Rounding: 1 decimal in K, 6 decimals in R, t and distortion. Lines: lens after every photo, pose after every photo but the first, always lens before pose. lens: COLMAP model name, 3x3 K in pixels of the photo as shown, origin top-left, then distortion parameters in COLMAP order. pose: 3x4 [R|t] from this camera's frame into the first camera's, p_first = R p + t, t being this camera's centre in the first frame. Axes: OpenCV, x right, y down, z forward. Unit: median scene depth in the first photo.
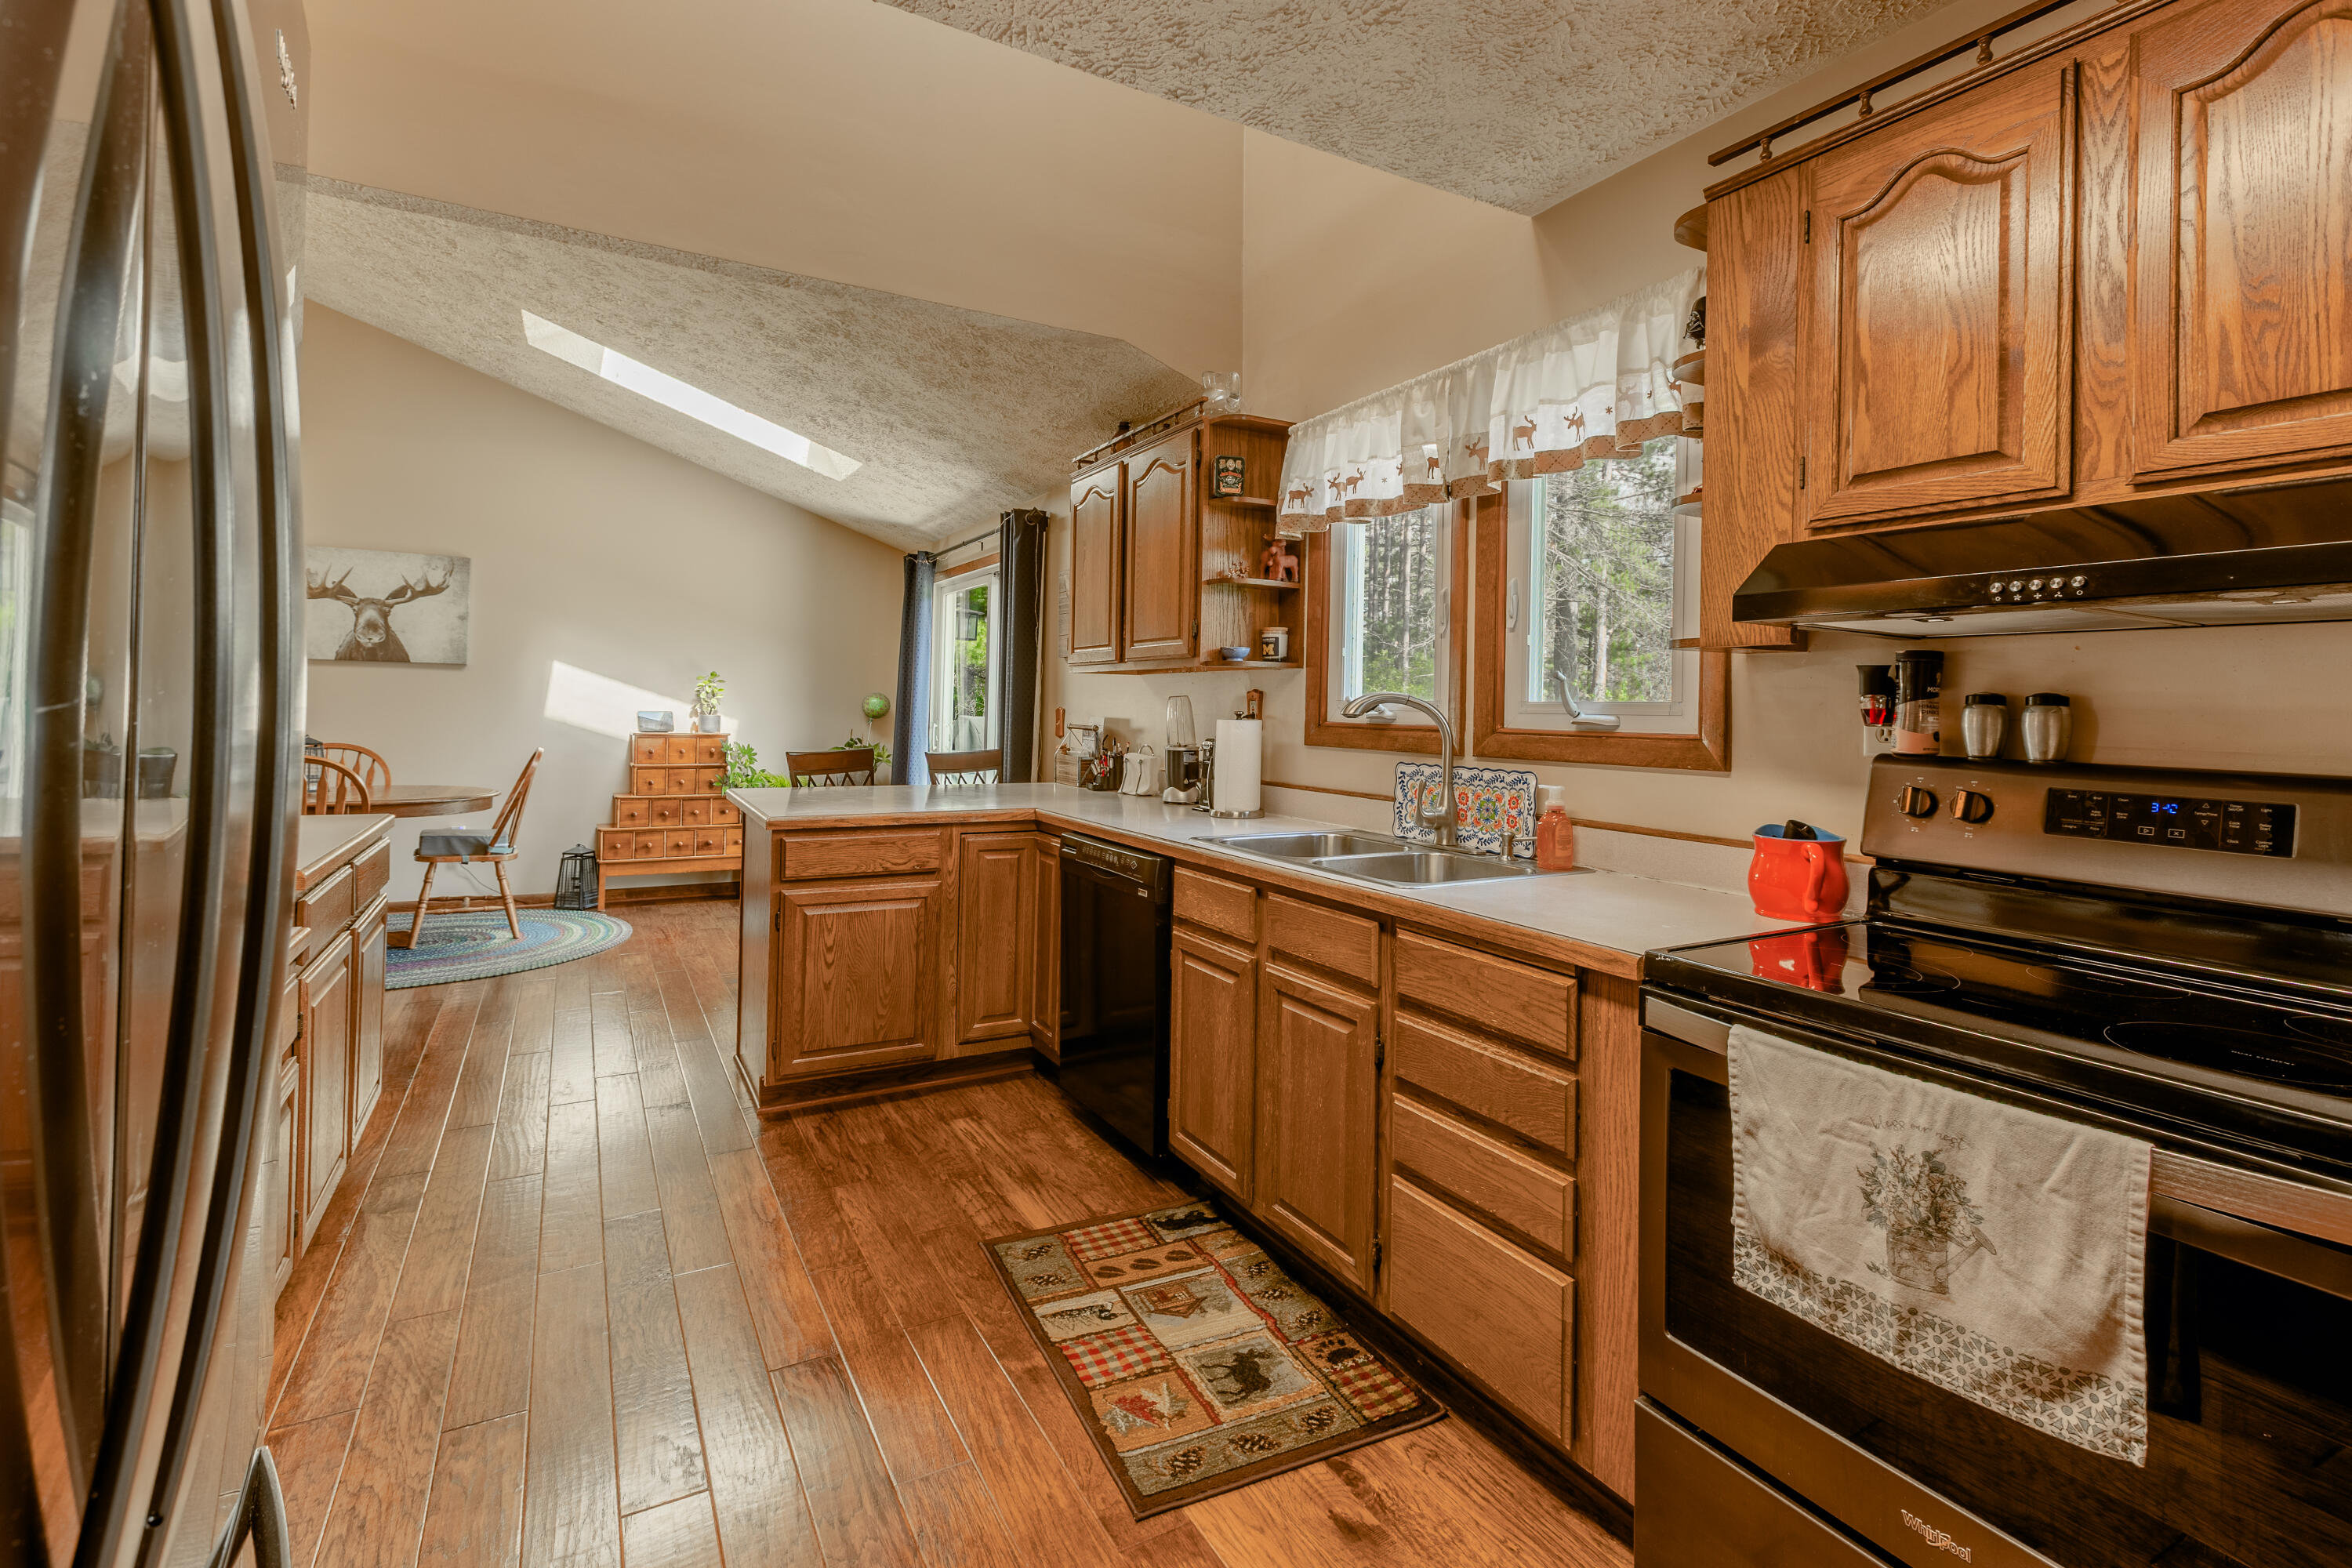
lens RADIAL K [[1042.9, 0, 1148.0], [0, 1042.9, 693.5], [0, 0, 1]] dist [0.001979, -0.002090]
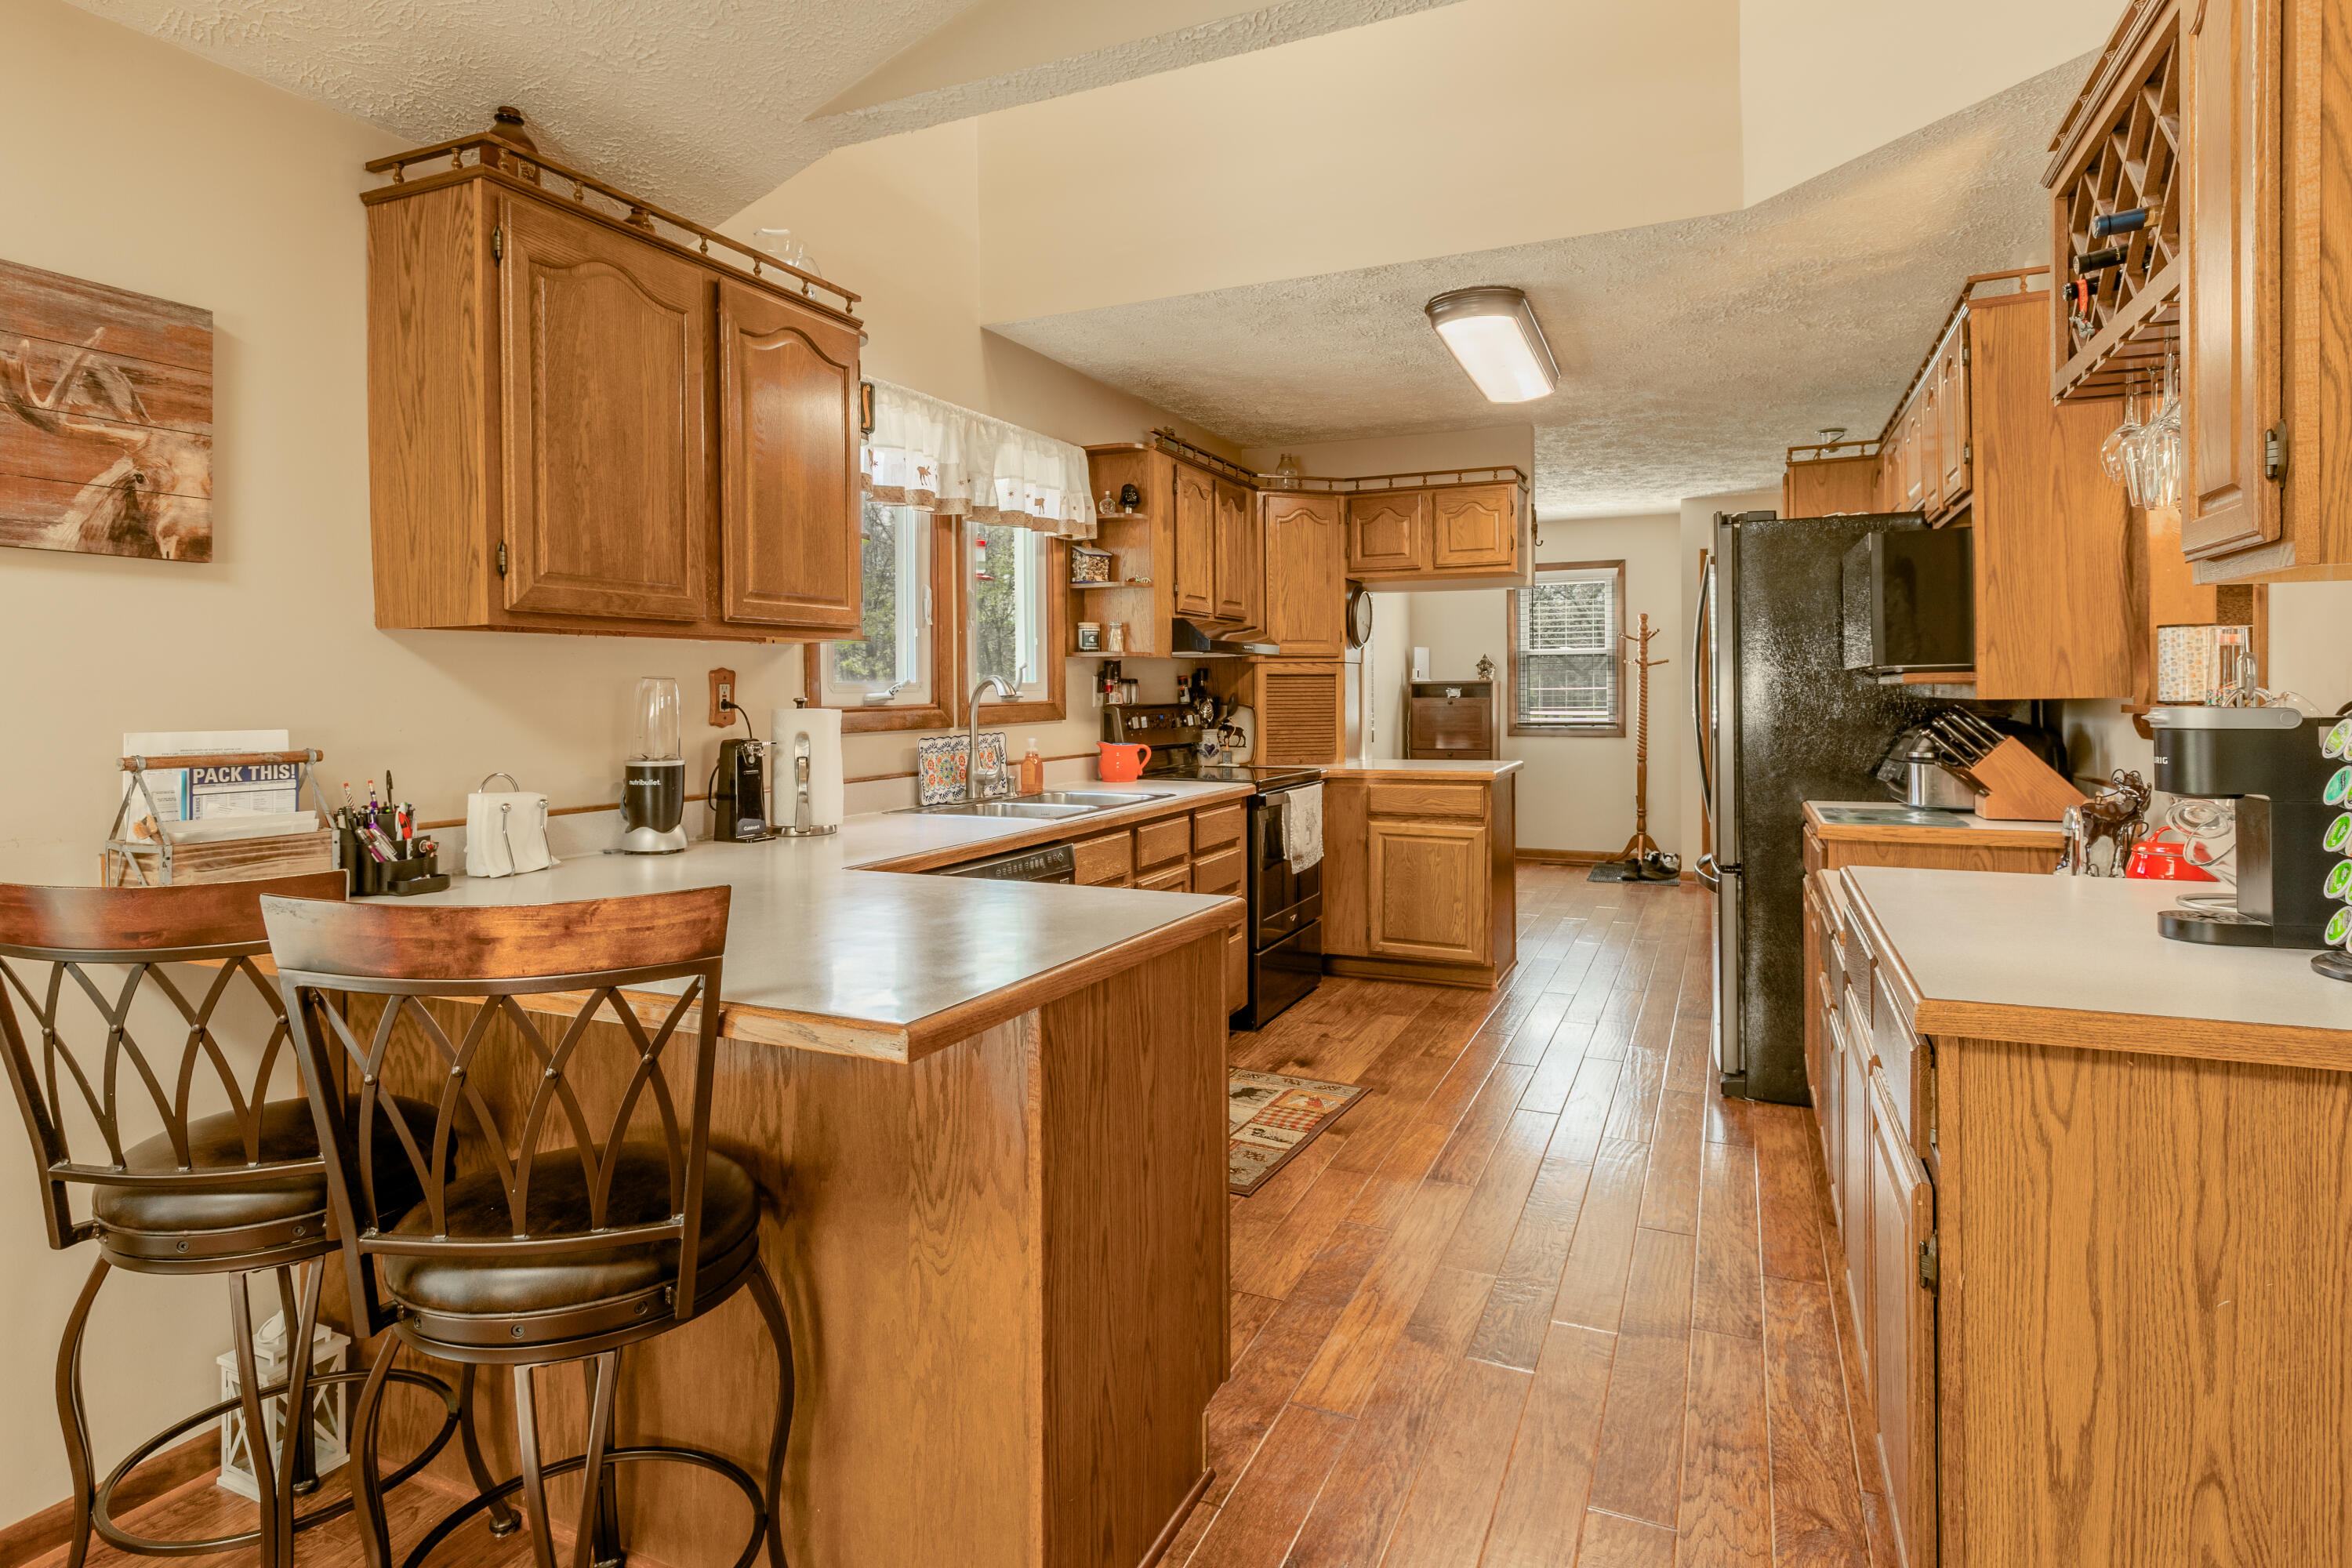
lens RADIAL K [[1232.2, 0, 1197.8], [0, 1232.2, 698.7], [0, 0, 1]] dist [-0.002726, -0.000229]
pose [[-0.611662, -0.019999, 0.790867, -1.256988], [-0.013223, 0.999799, 0.015056, 0.000584], [-0.791009, -0.001248, -0.611803, 2.043655]]
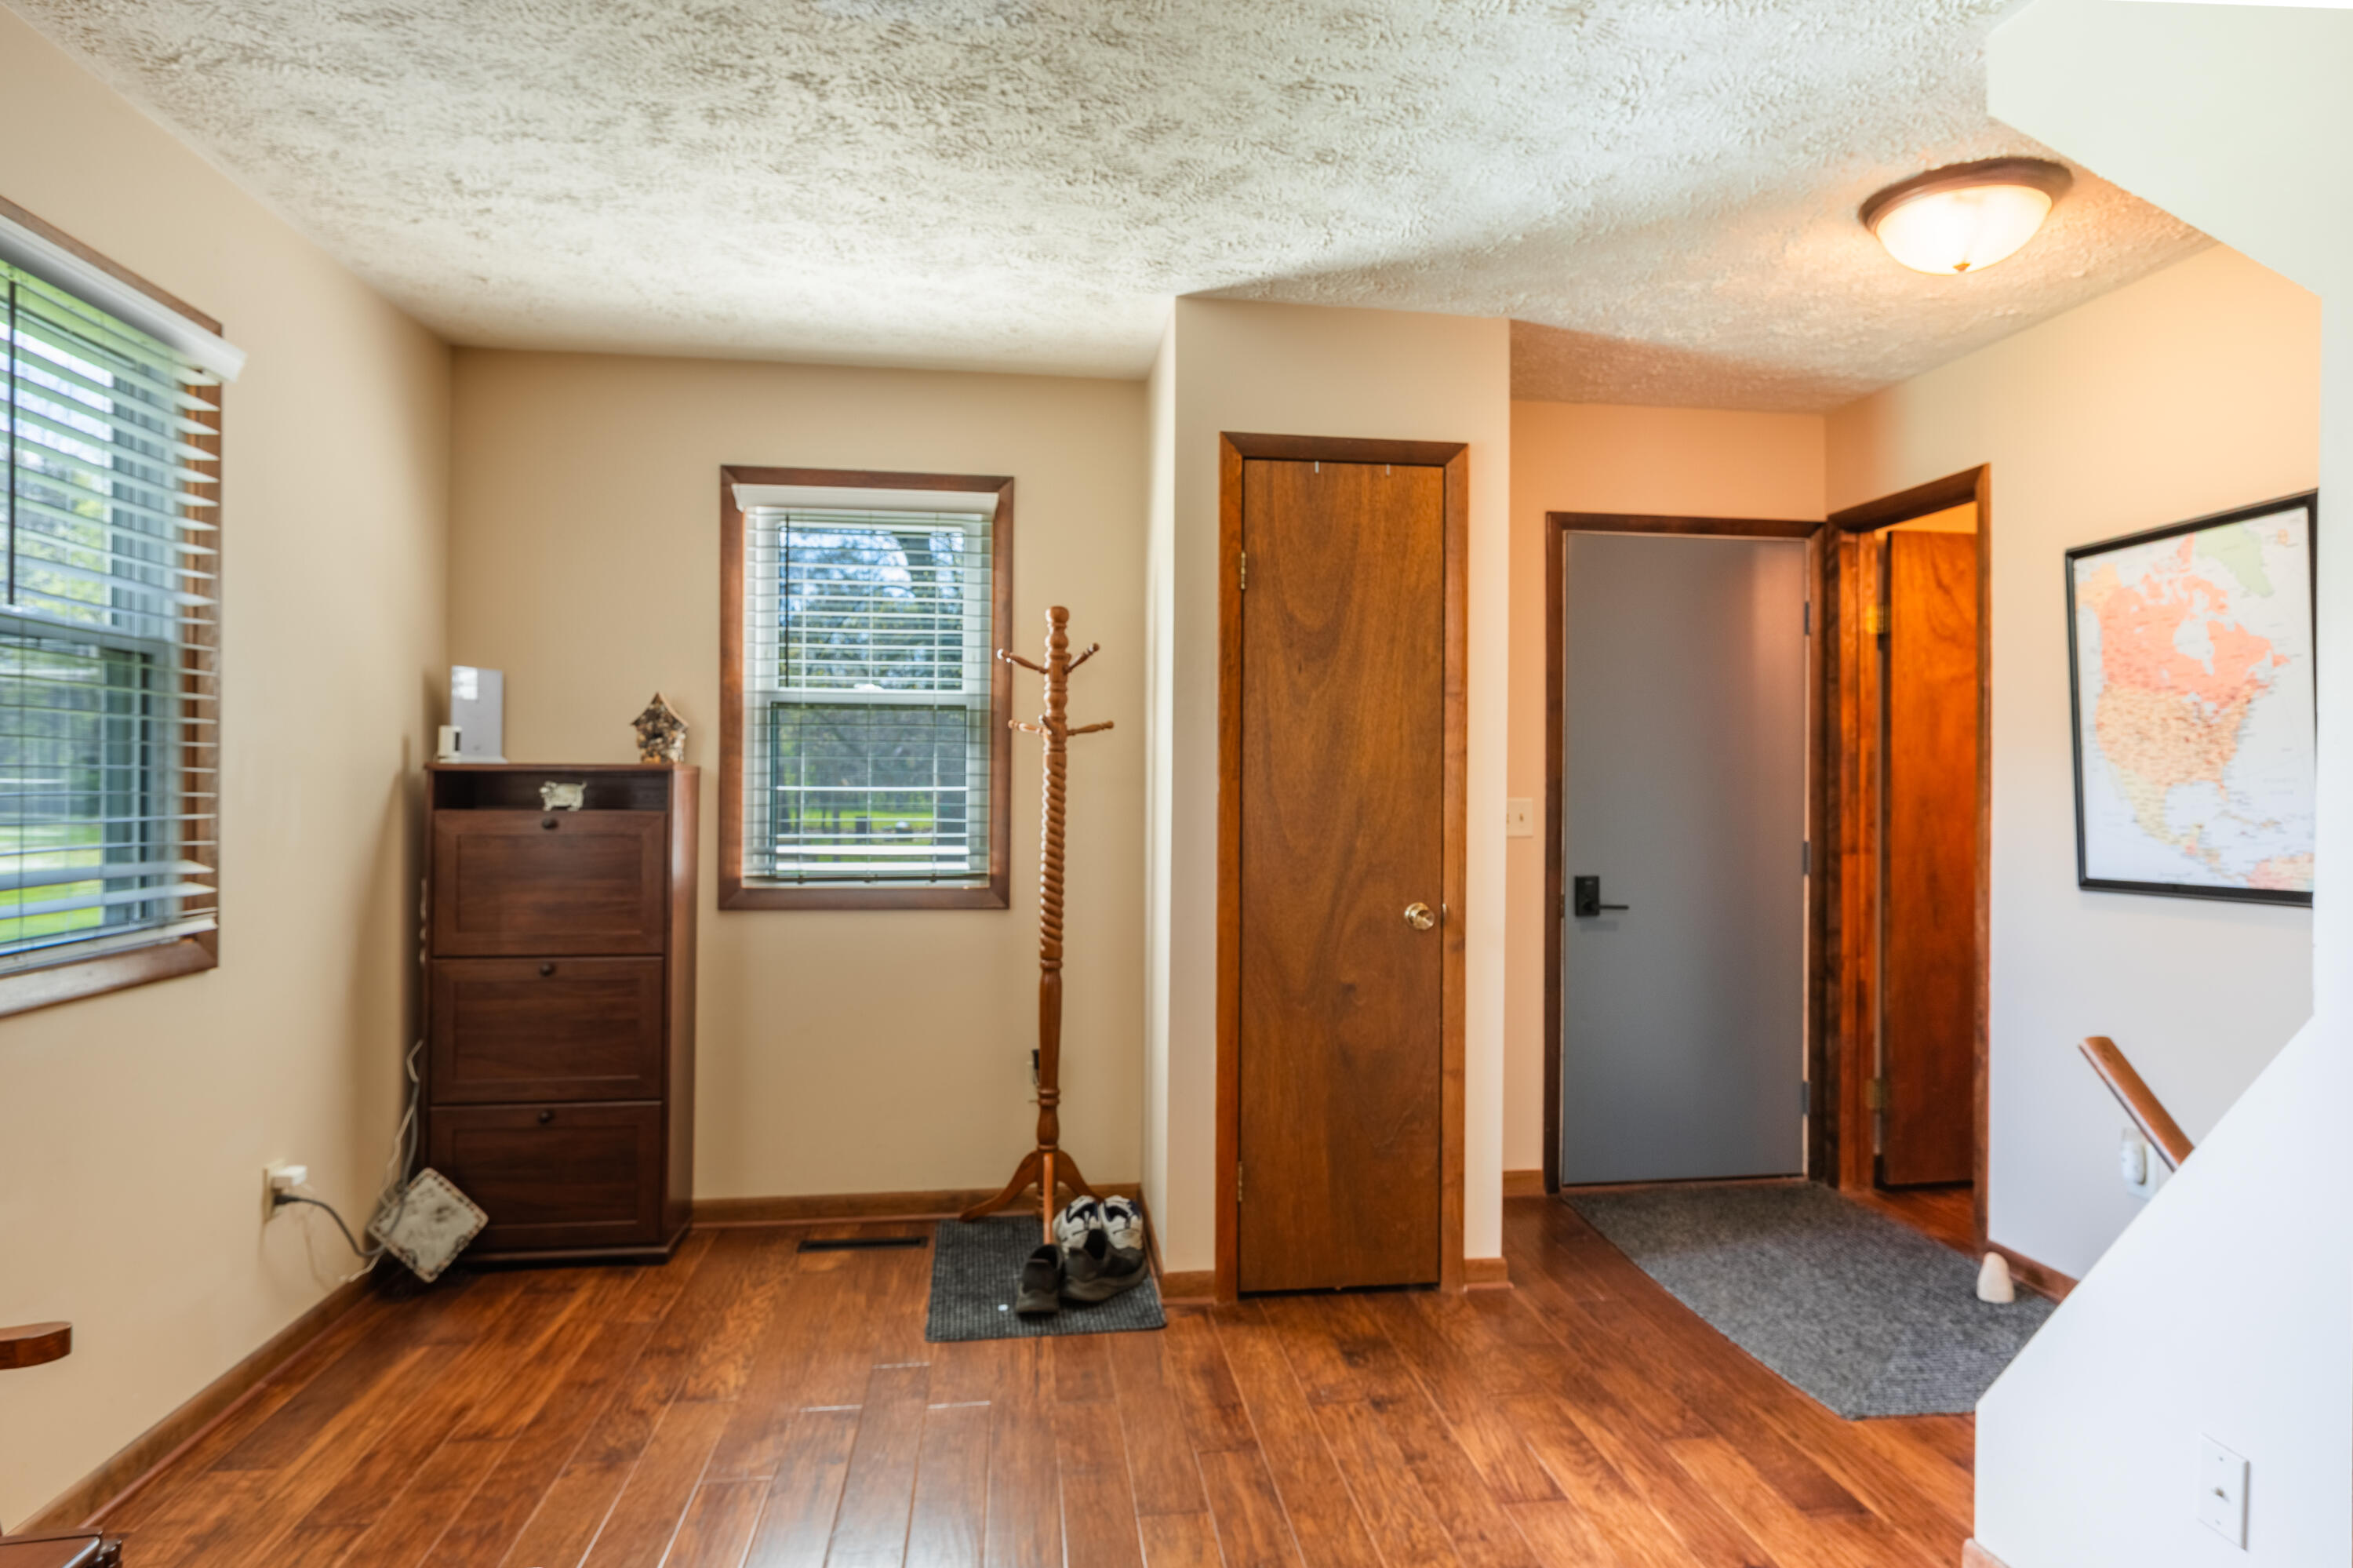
lens RADIAL K [[1394.6, 0, 1179.8], [0, 1394.6, 784.8], [0, 0, 1]] dist [-0.004214, -0.000184]
pose [[-0.923993, -0.024114, 0.381648, -0.731741], [-0.027673, 0.999610, -0.003837, 0.001631], [-0.381407, -0.014107, -0.924300, 1.324525]]
